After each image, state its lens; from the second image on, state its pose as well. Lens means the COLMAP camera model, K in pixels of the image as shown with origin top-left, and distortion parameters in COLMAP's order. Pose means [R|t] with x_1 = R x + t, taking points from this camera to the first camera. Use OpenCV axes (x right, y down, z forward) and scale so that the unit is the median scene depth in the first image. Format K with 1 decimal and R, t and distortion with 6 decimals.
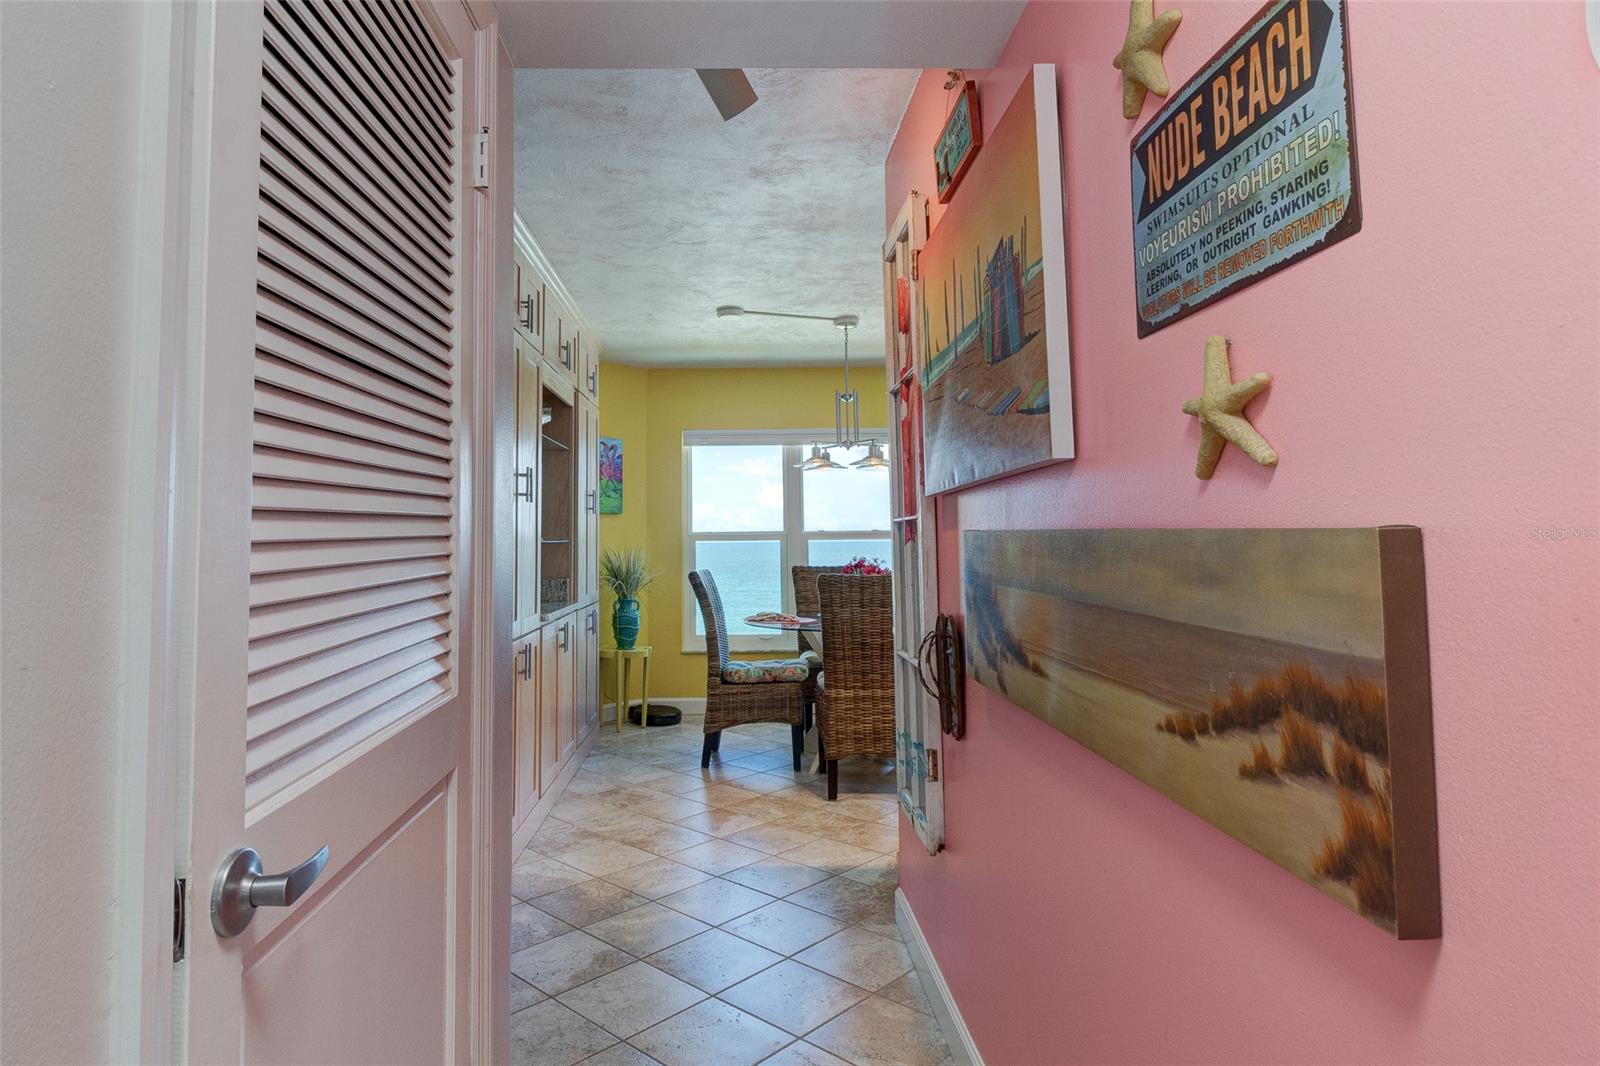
lens RADIAL K [[756.5, 0, 790.7], [0, 756.5, 533.4], [0, 0, 1]] dist [-0.014950, -0.001769]
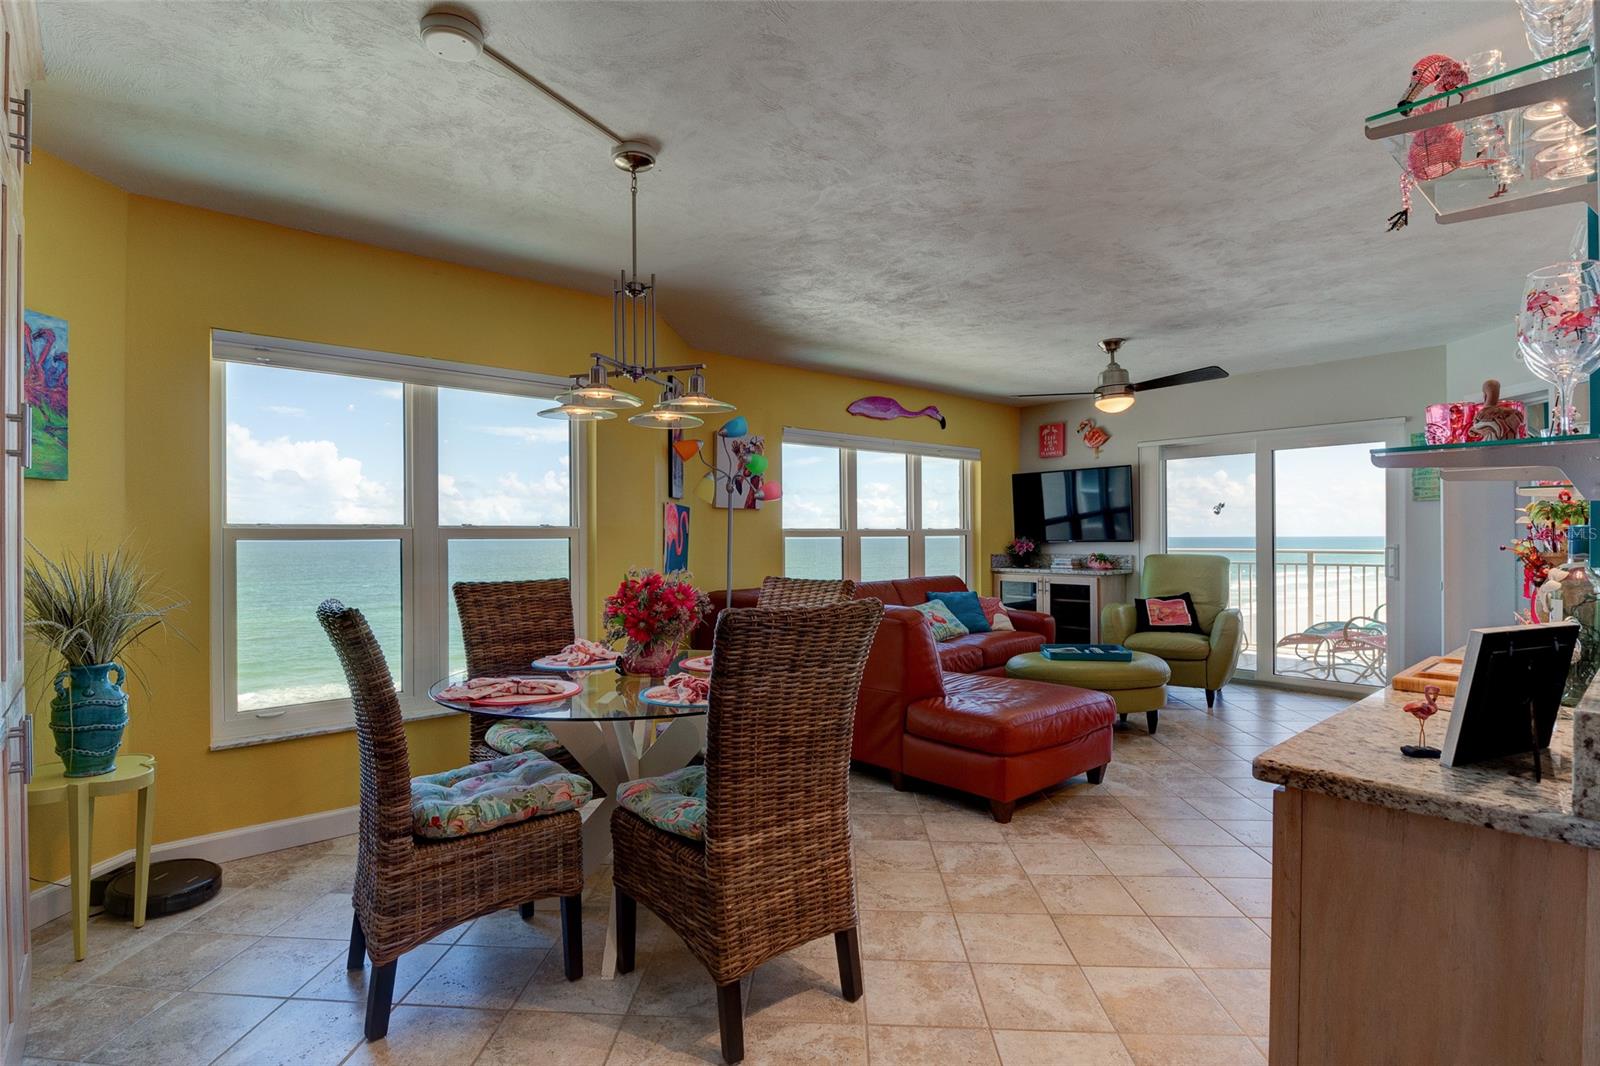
lens RADIAL K [[756.5, 0, 761.5], [0, 756.5, 547.9], [0, 0, 1]] dist [-0.014950, -0.001769]
pose [[0.818904, -0.002463, 0.573925, -0.144491], [-0.008650, 0.999824, 0.016633, 0.004411], [-0.573865, -0.018585, 0.818739, 0.398110]]
